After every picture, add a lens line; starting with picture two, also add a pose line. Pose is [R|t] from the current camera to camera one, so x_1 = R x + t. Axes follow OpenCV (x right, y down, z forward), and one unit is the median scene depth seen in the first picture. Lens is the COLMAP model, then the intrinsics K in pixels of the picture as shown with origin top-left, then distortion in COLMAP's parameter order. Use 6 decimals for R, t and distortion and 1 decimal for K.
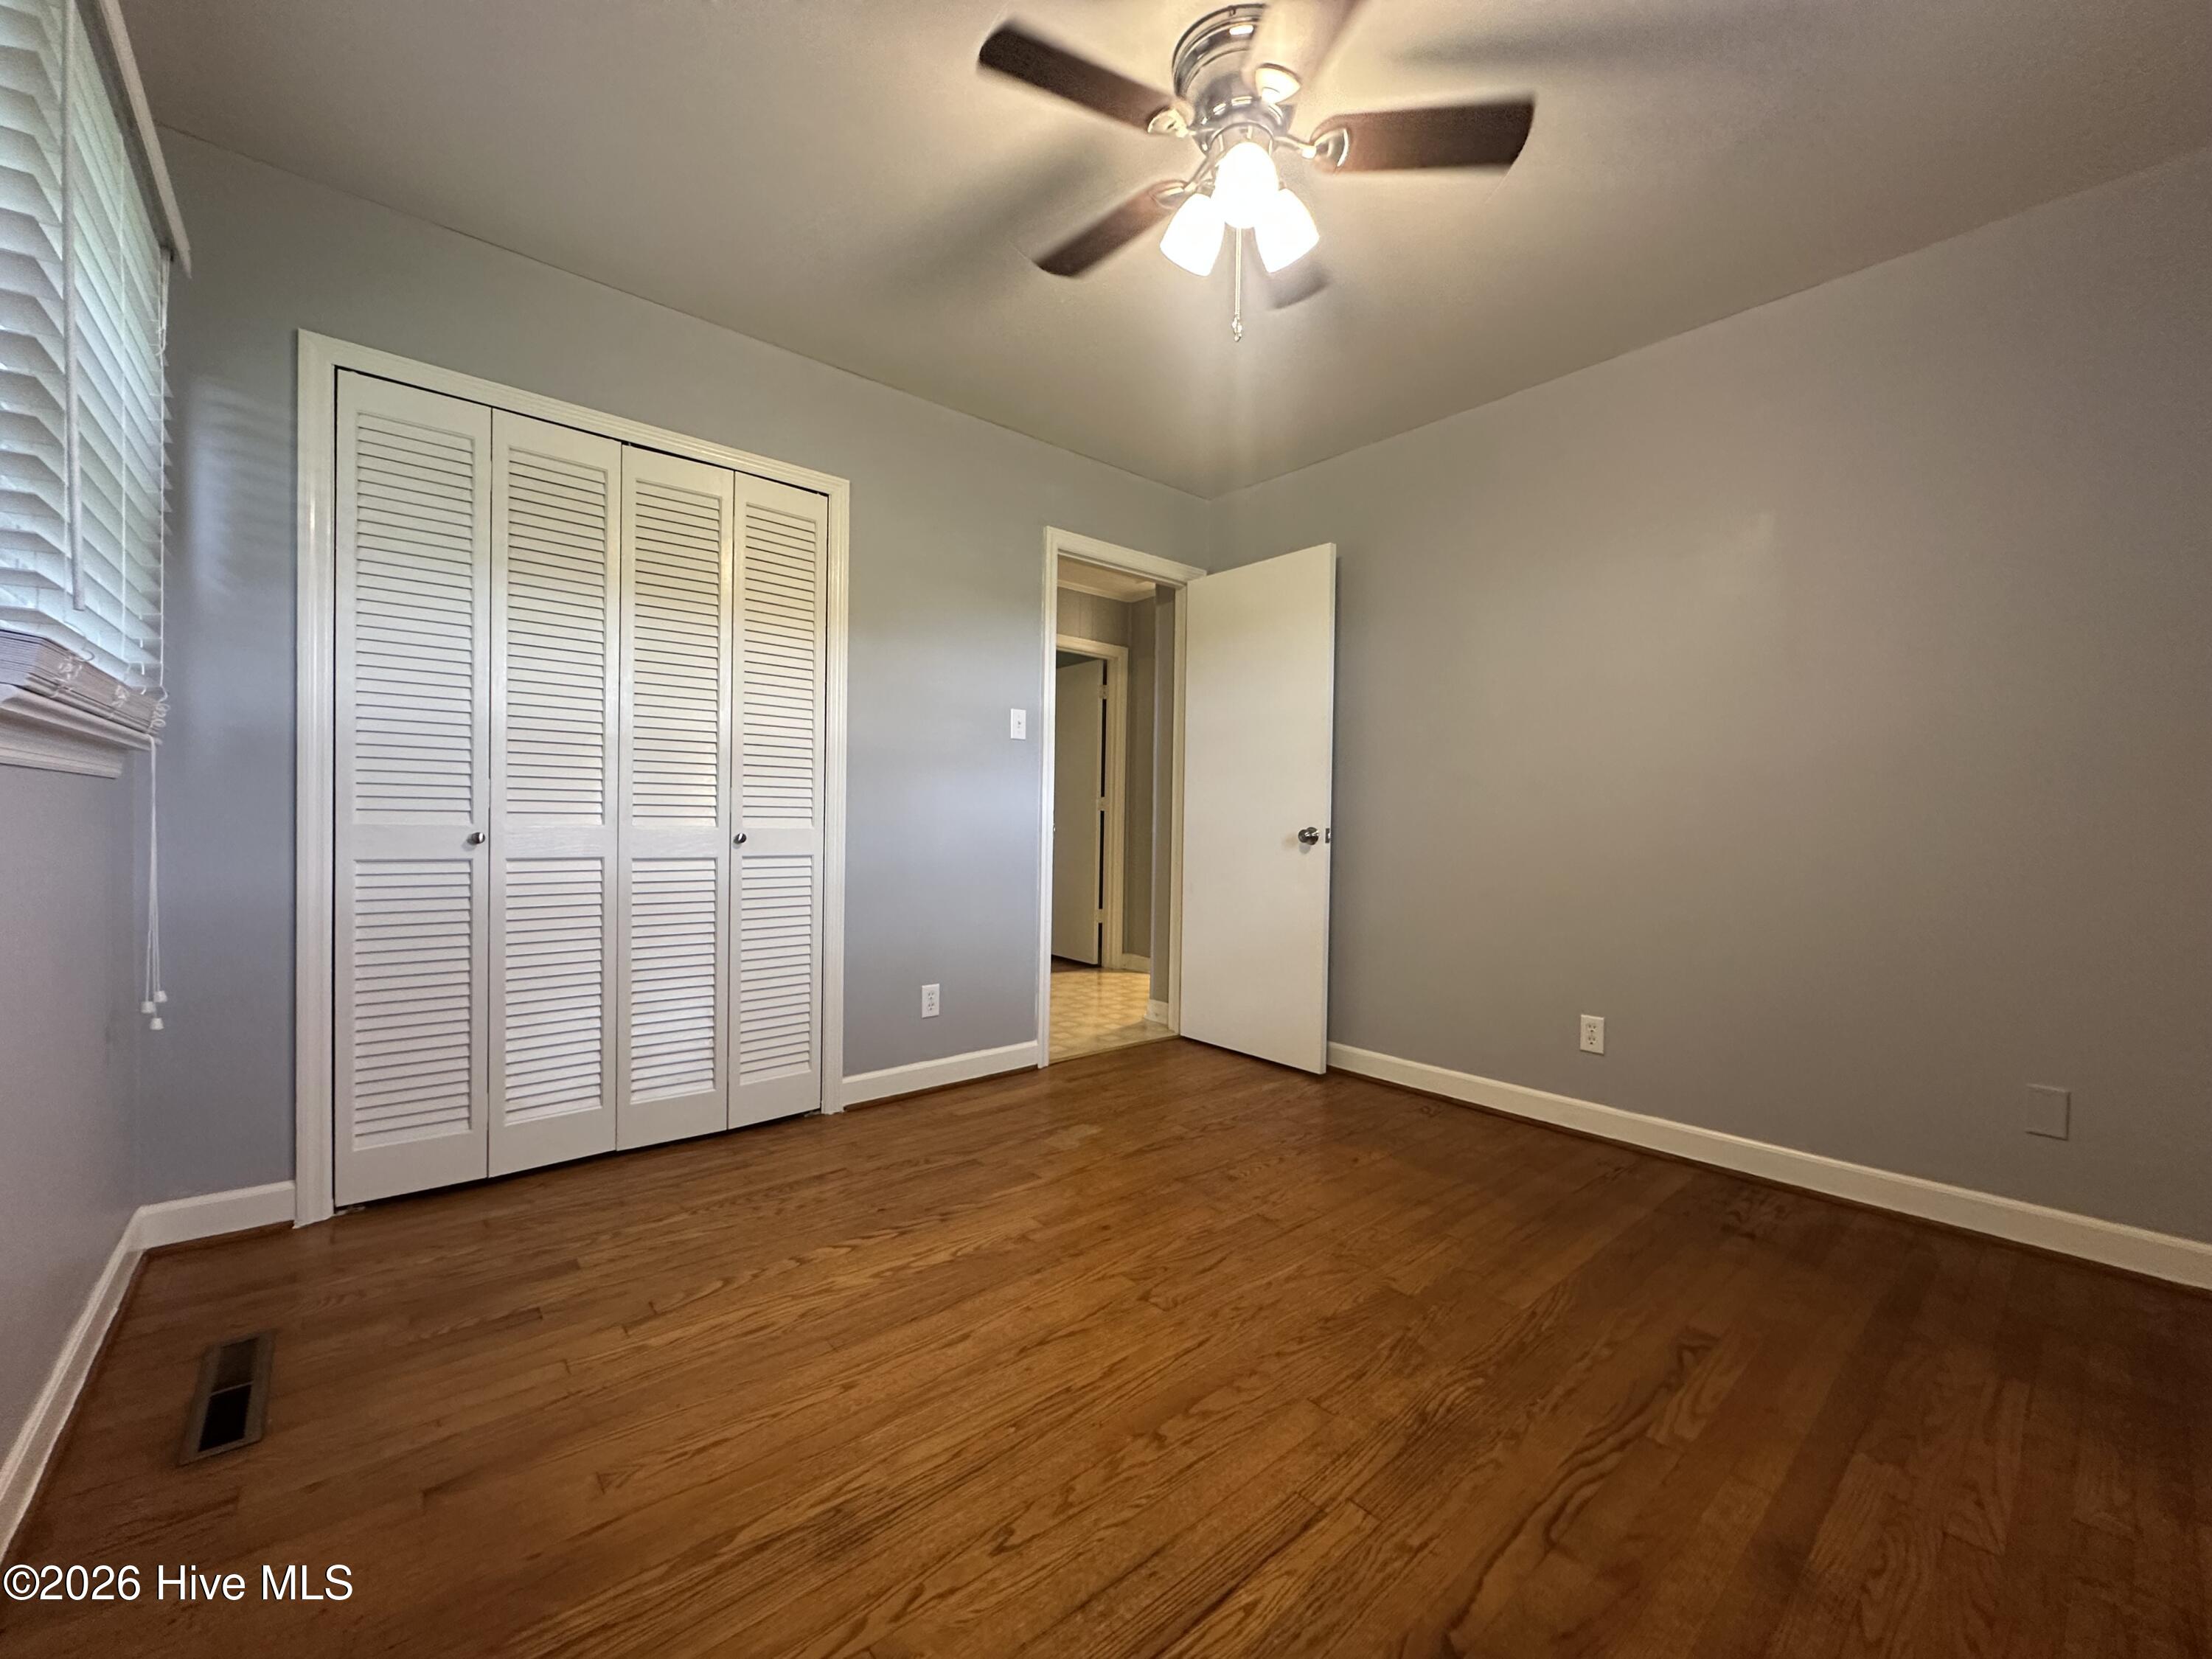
lens RADIAL K [[809.1, 0, 1122.4], [0, 809.1, 827.8], [0, 0, 1]] dist [-0.007798, 0.000074]
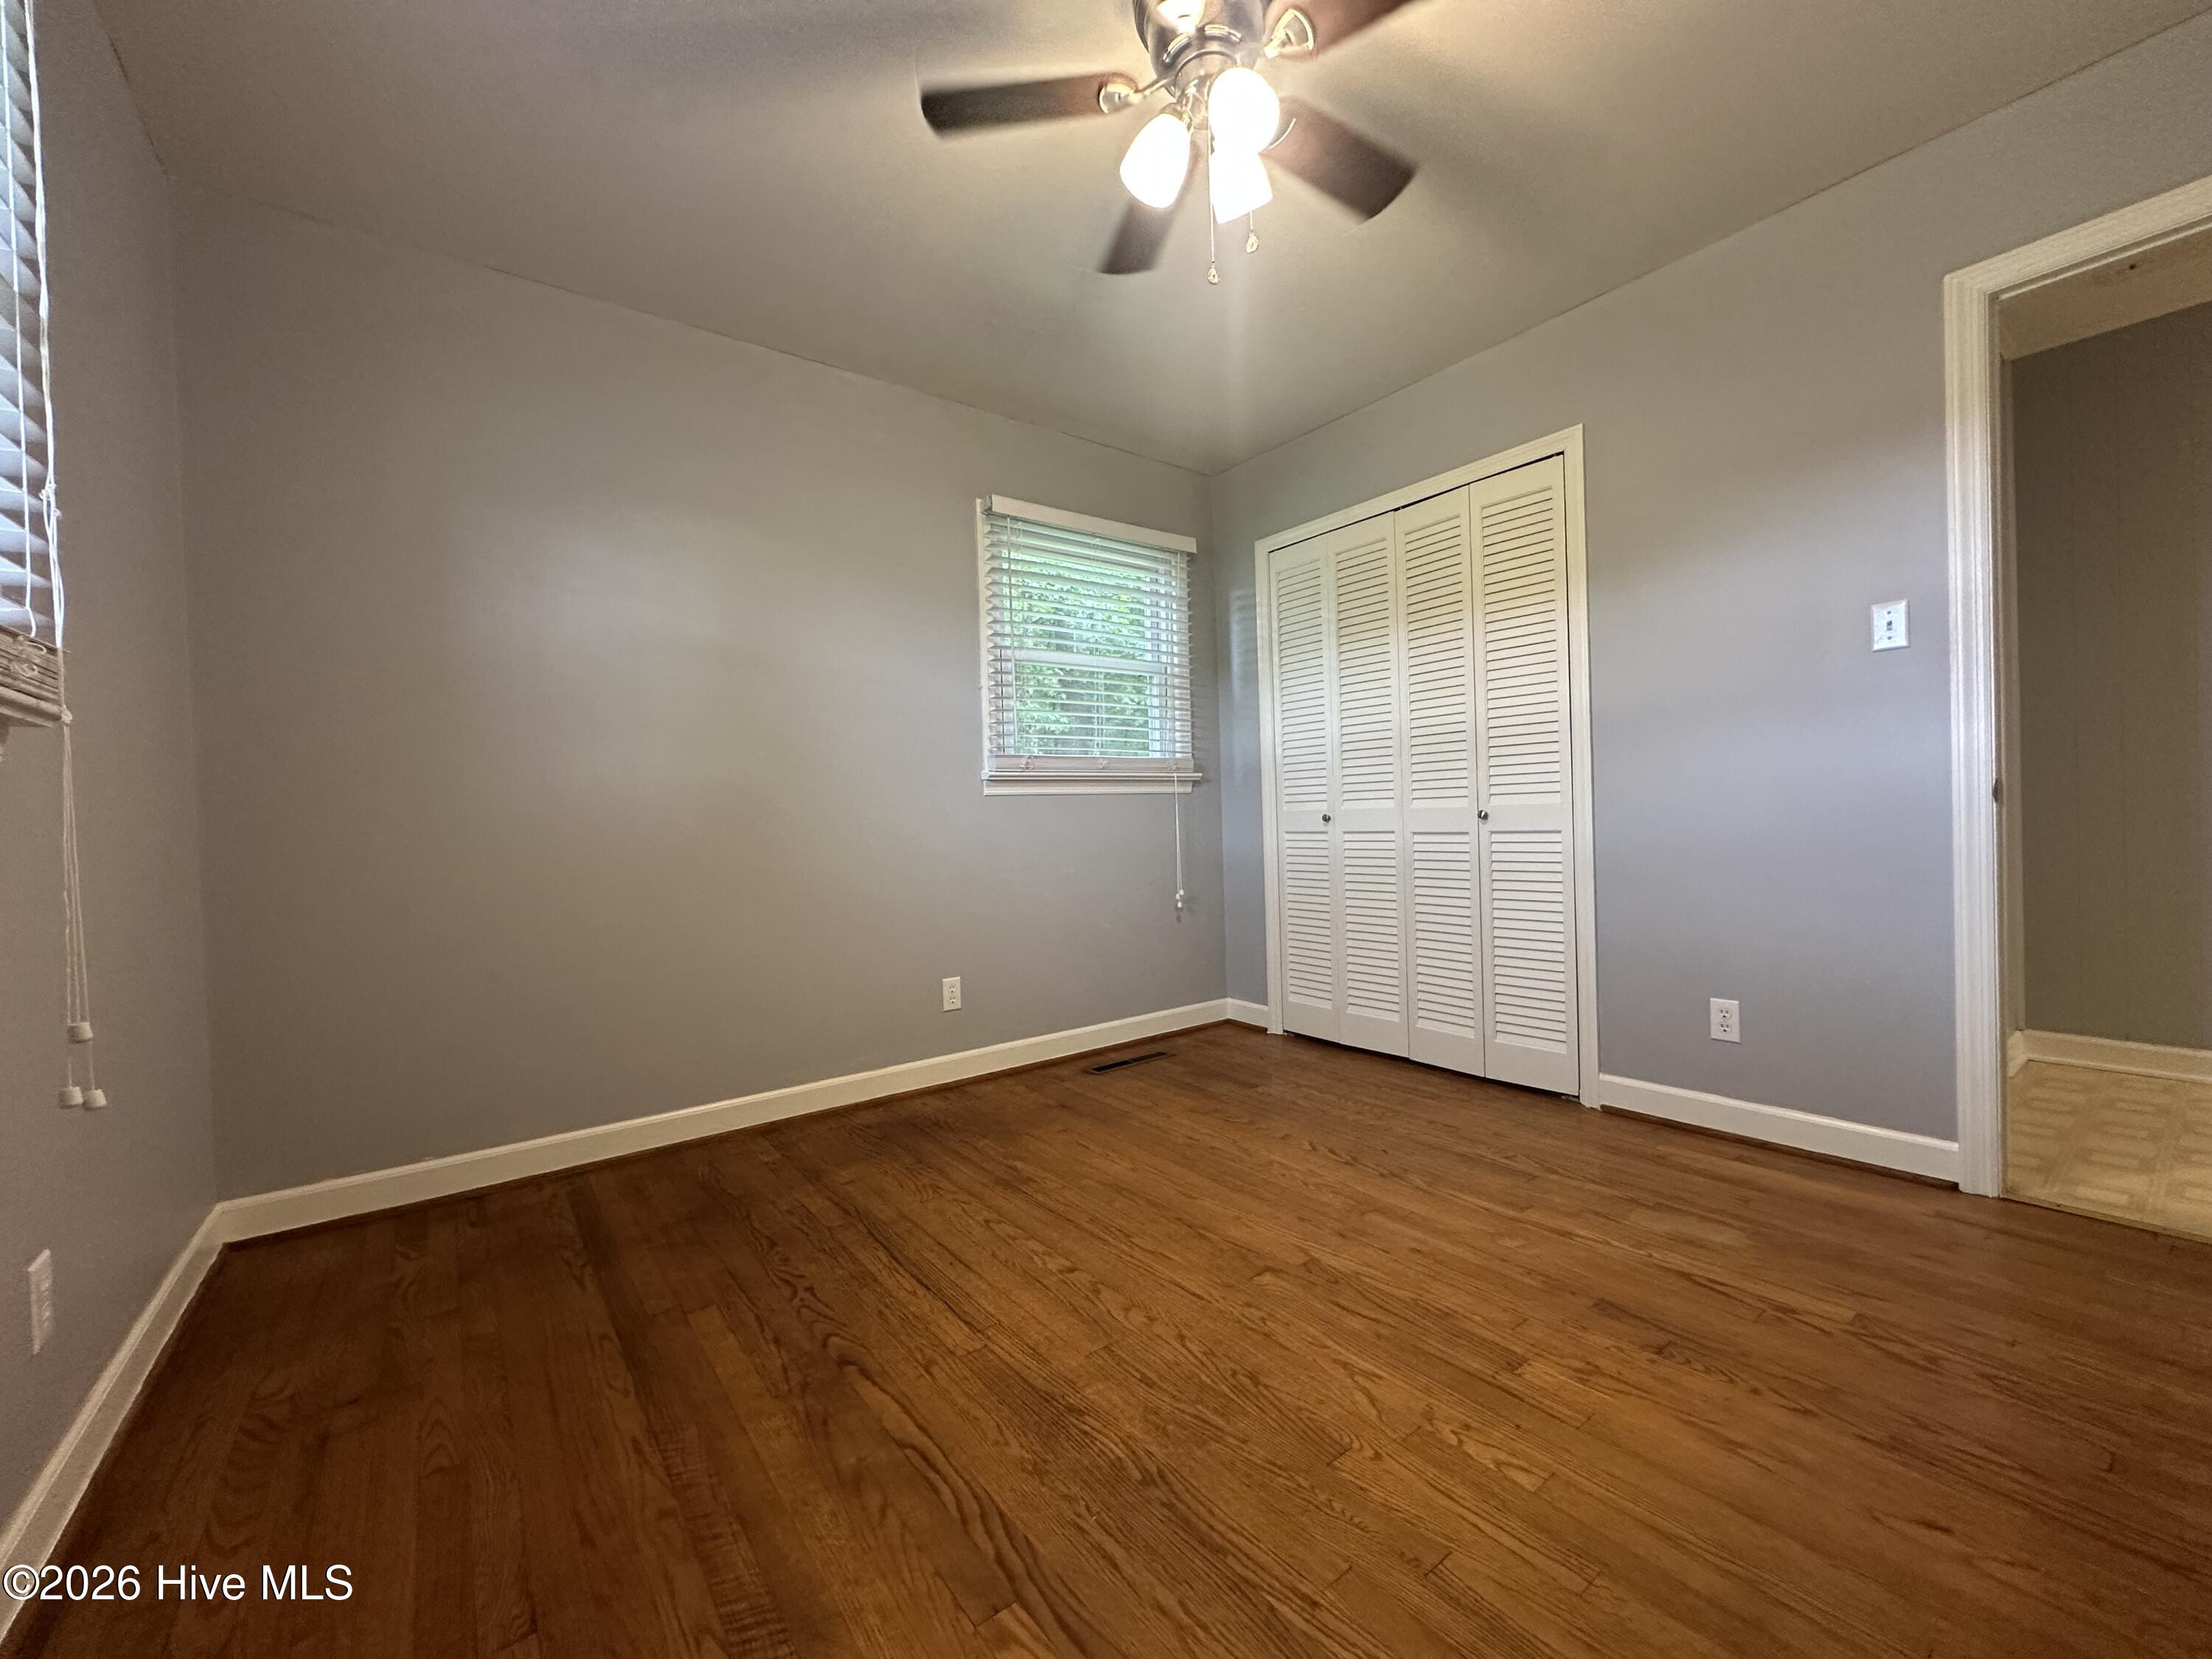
lens RADIAL K [[809.1, 0, 1122.4], [0, 809.1, 827.8], [0, 0, 1]] dist [-0.007798, 0.000074]
pose [[0.028871, -0.000113, -0.999583, 0.715638], [0.023634, 0.999721, 0.000570, 0.021161], [0.999304, -0.023640, 0.028865, 0.560098]]
